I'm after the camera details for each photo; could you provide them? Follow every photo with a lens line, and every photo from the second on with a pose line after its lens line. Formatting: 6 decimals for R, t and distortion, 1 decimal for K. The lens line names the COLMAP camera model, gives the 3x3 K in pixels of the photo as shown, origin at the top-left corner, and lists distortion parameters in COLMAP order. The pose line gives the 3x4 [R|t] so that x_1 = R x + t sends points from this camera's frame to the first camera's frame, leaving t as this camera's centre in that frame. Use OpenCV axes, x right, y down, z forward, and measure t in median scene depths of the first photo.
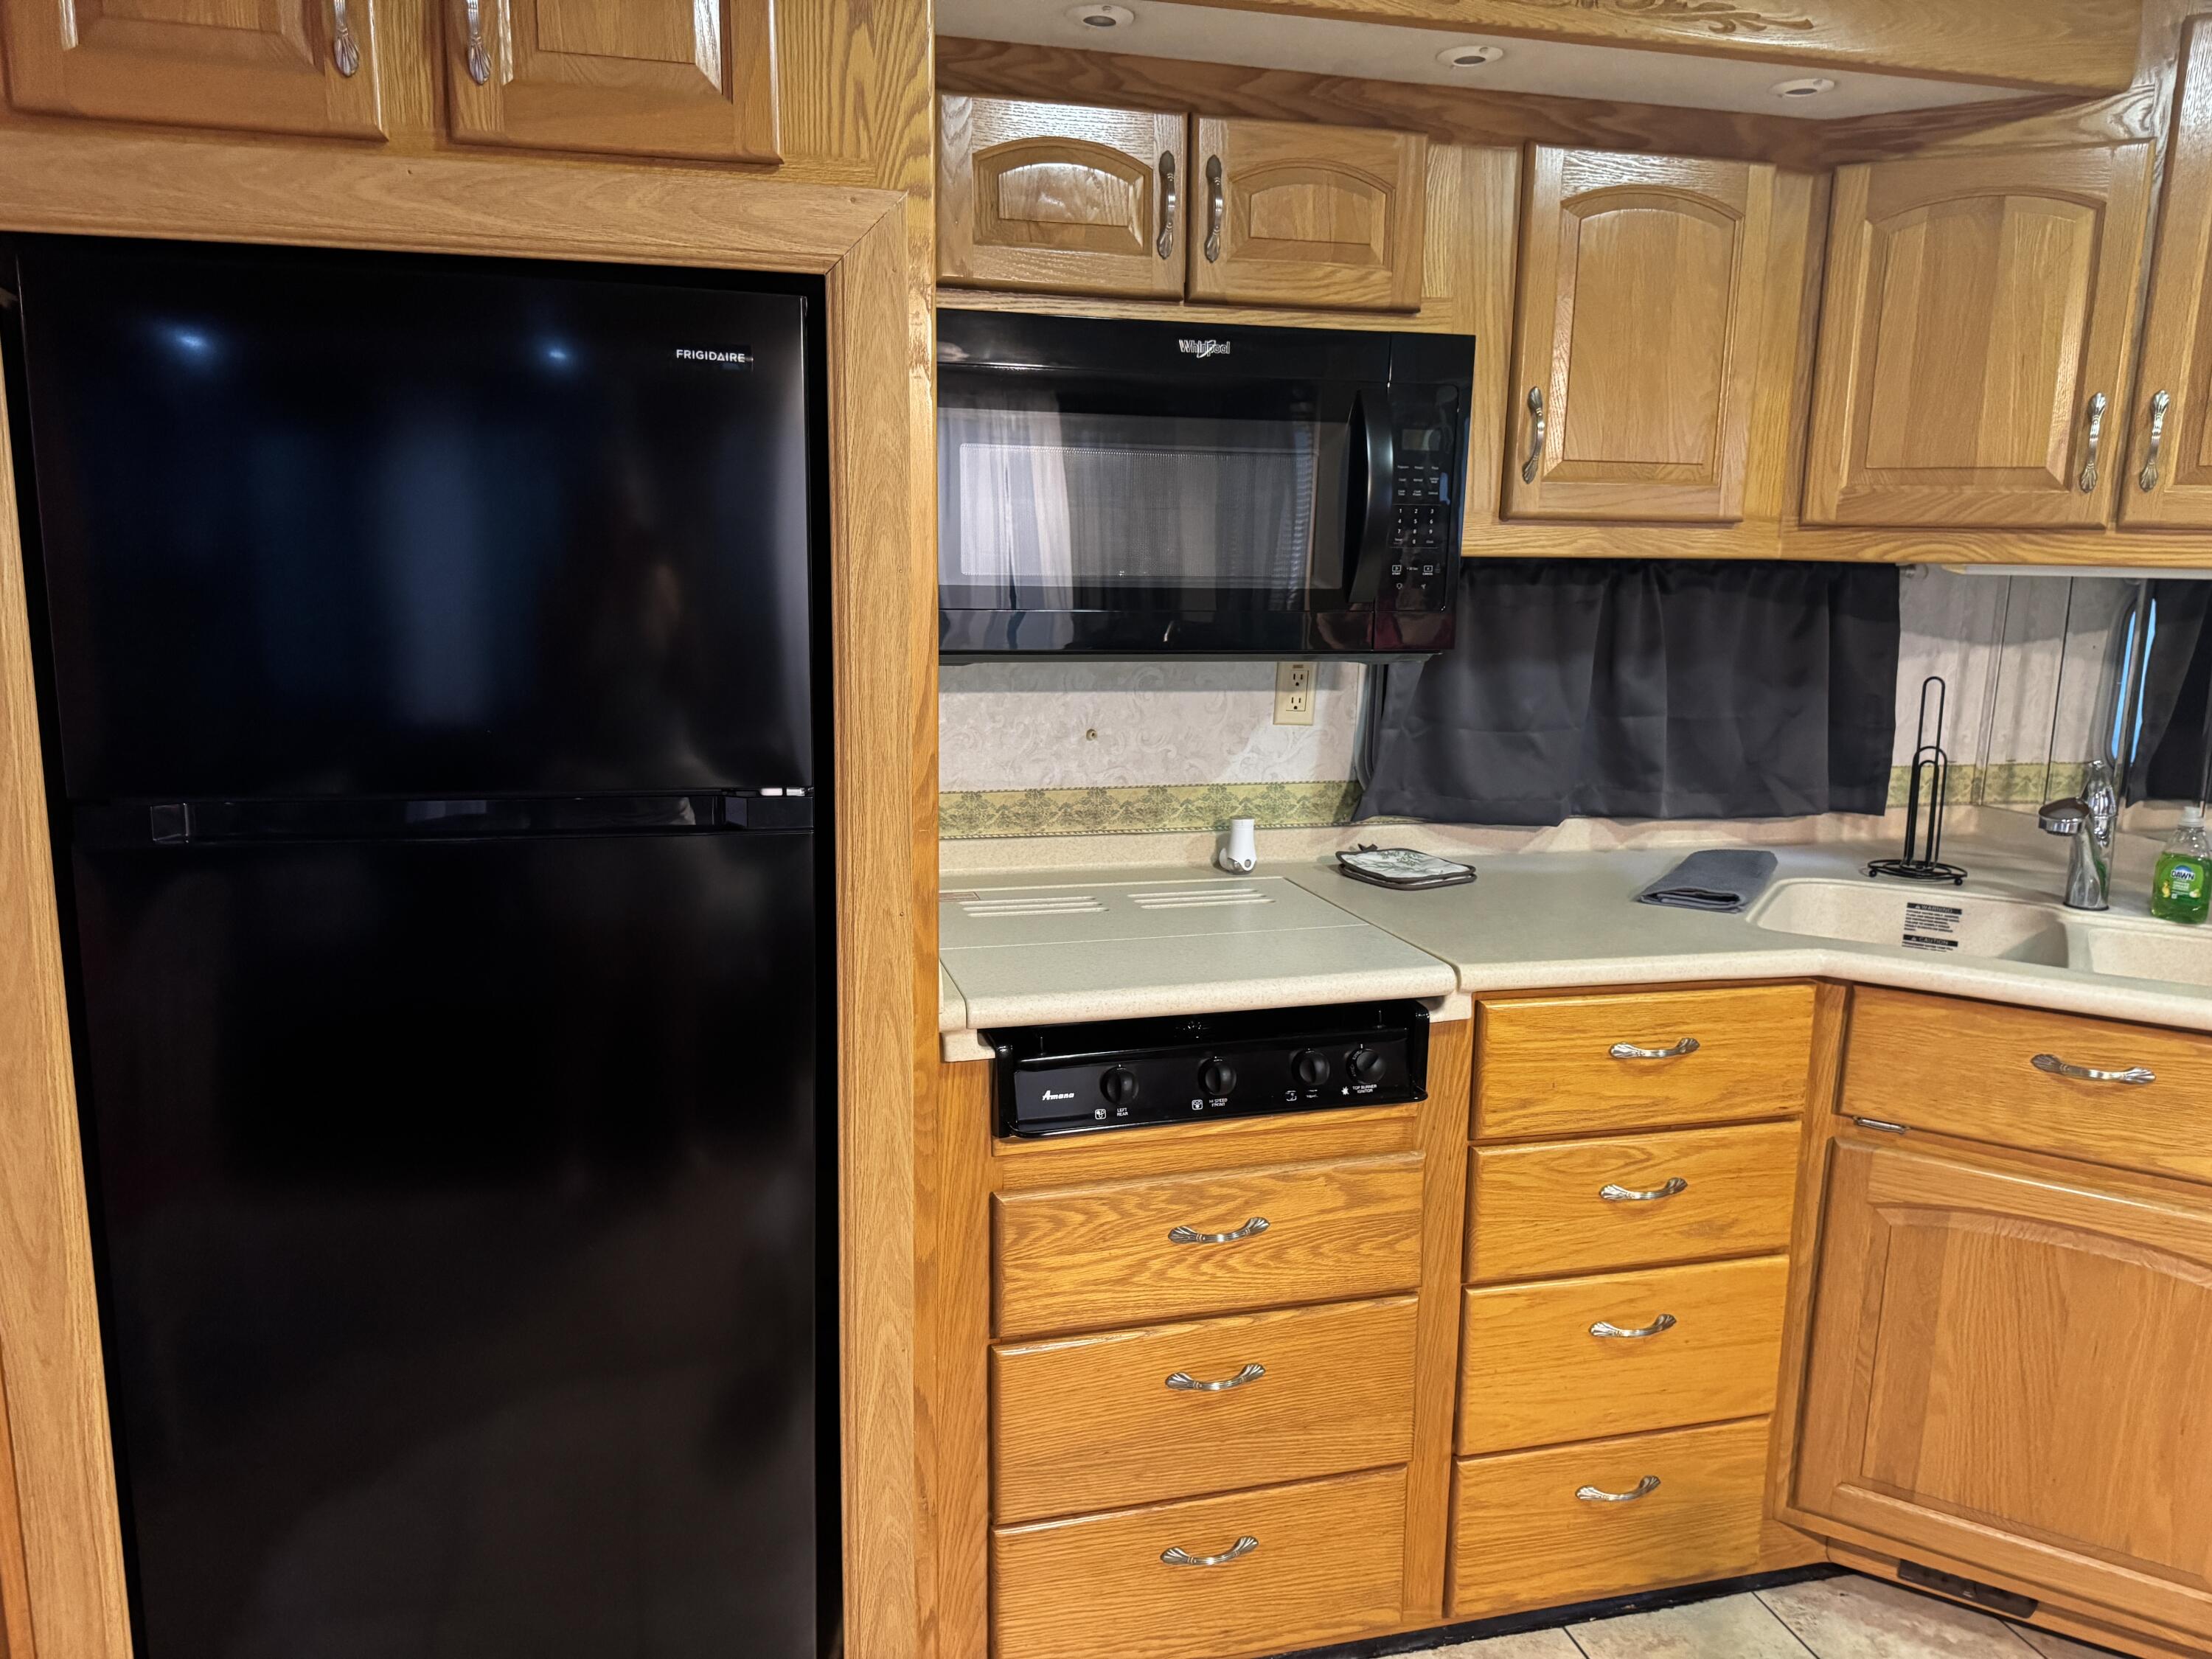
lens RADIAL K [[1568.6, 0, 1093.2], [0, 1568.6, 837.3], [0, 0, 1]] dist [0.002300, -0.006384]
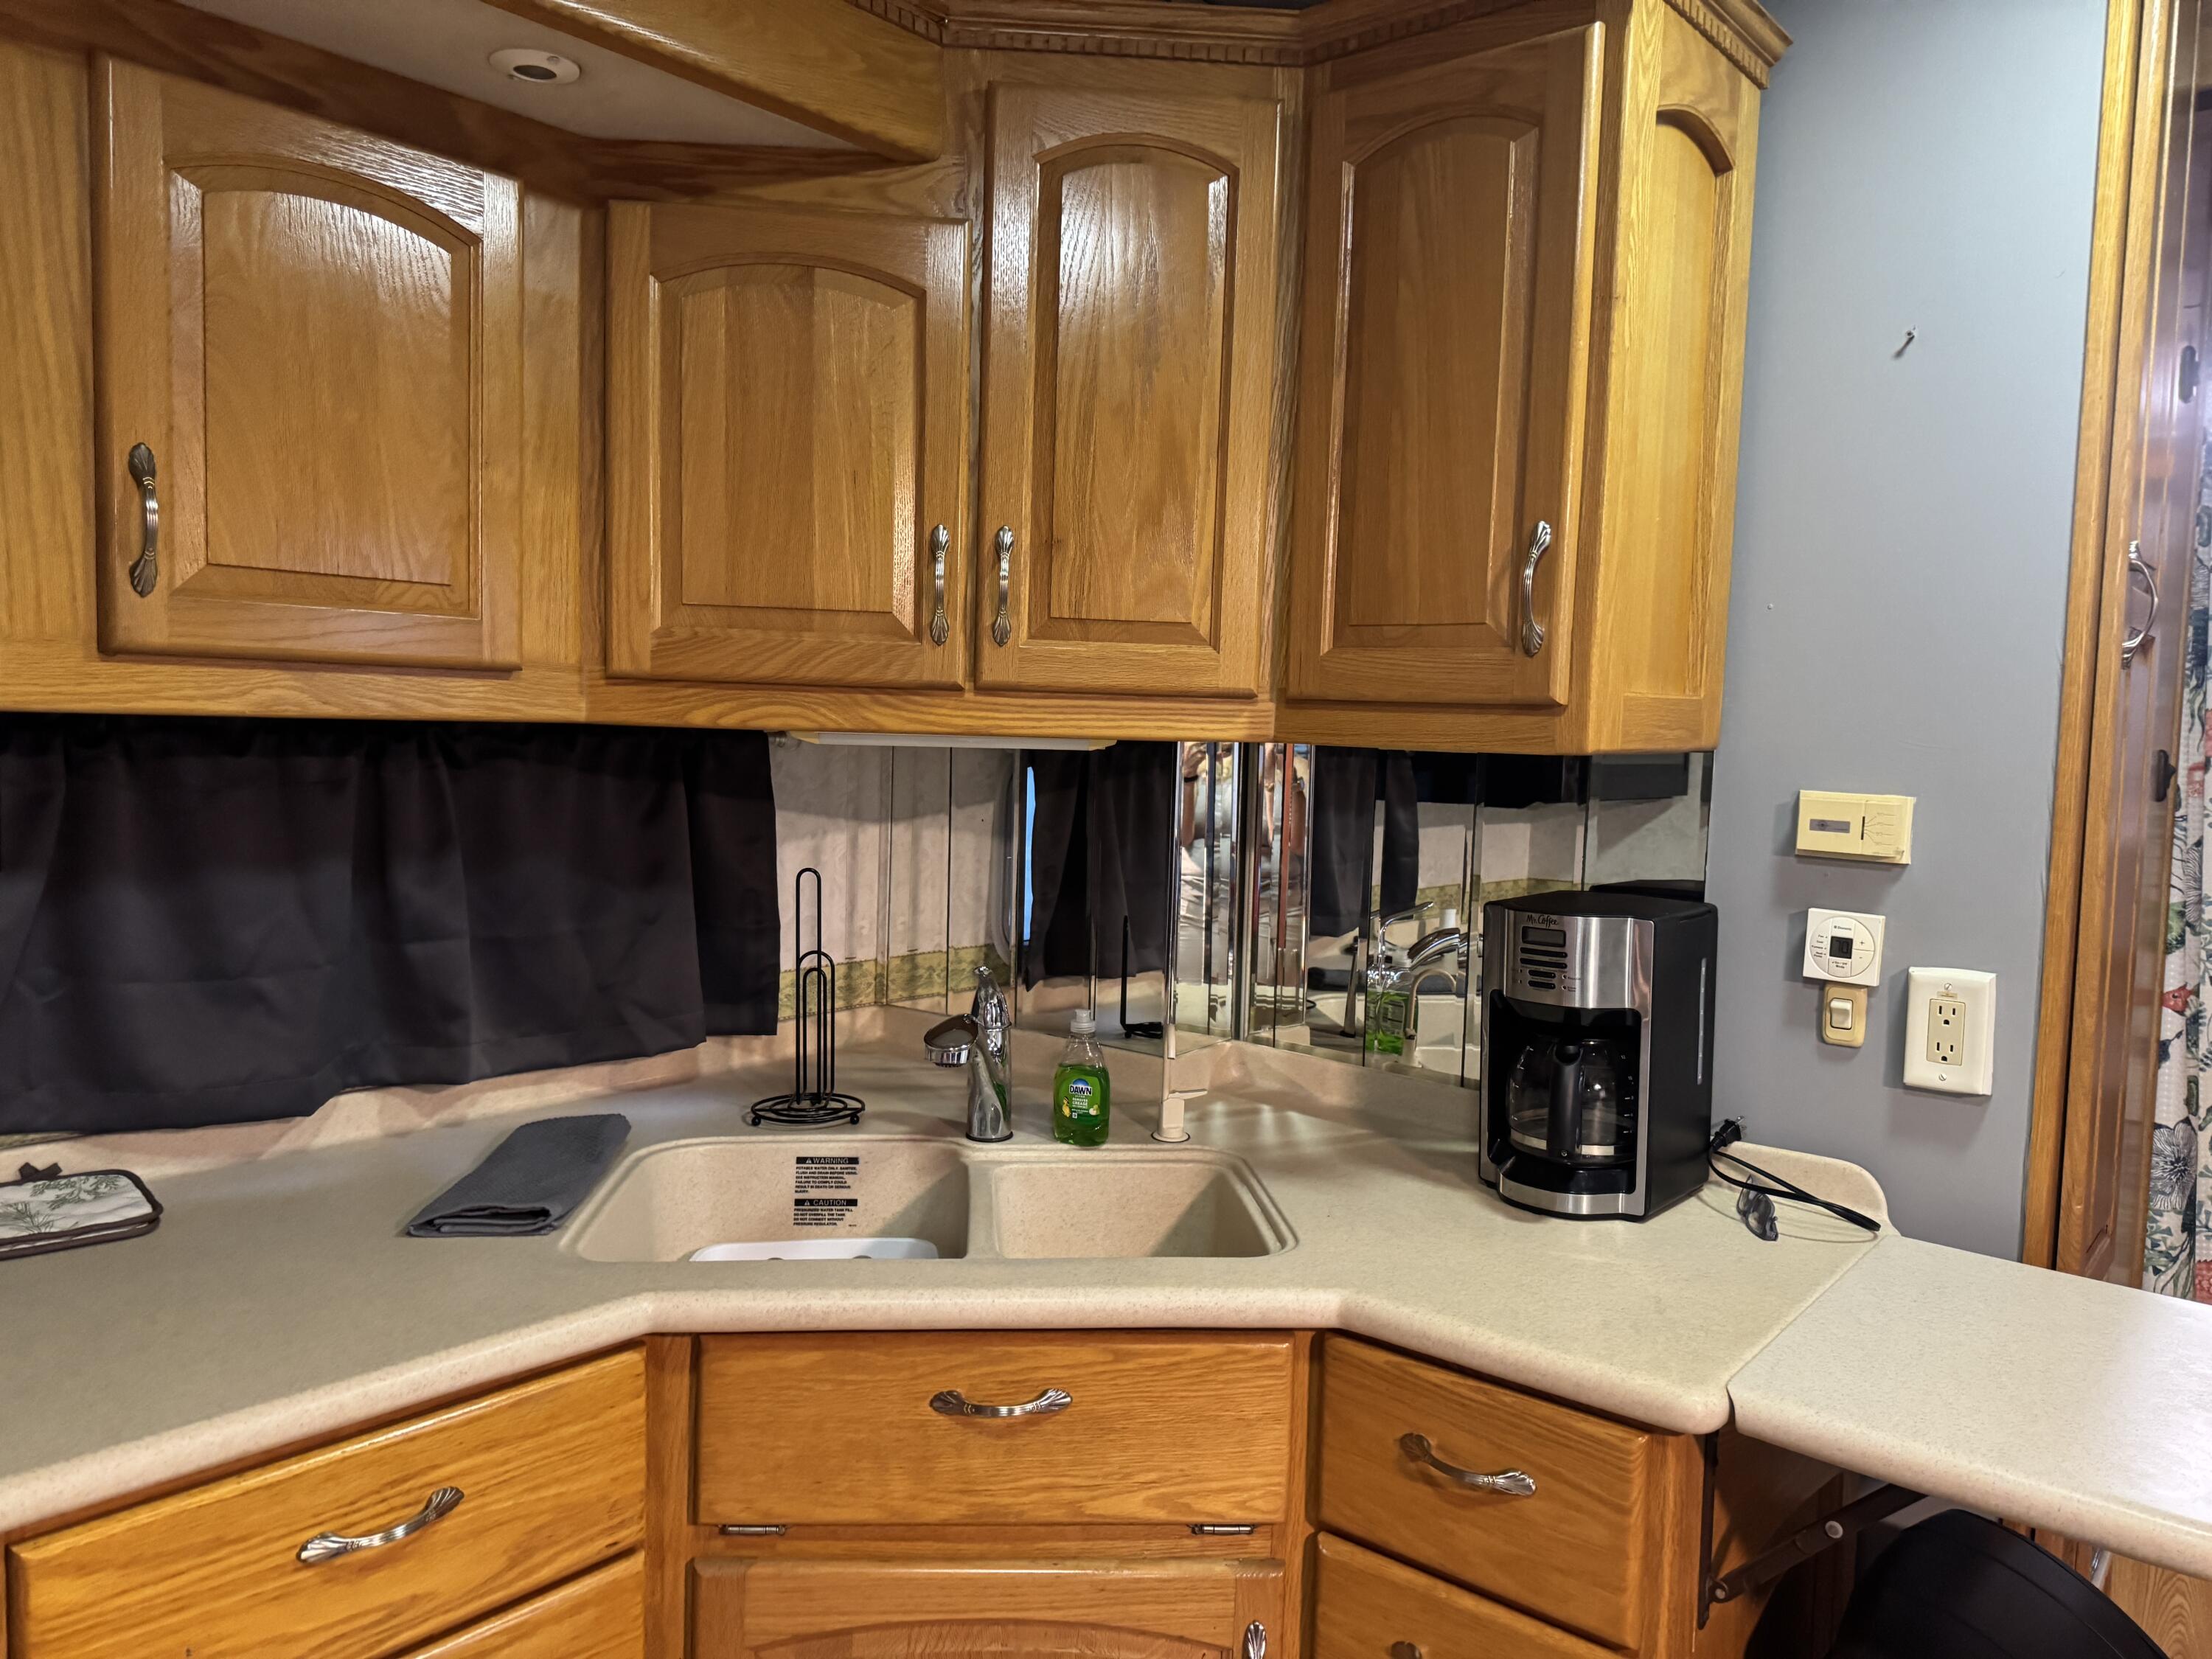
lens RADIAL K [[1568.6, 0, 1093.2], [0, 1568.6, 837.3], [0, 0, 1]] dist [0.002300, -0.006384]
pose [[0.815938, -0.032874, 0.577204, 0.216752], [0.091931, 0.993057, -0.073395, -0.051732], [-0.570784, 0.112949, 0.813295, 0.291876]]
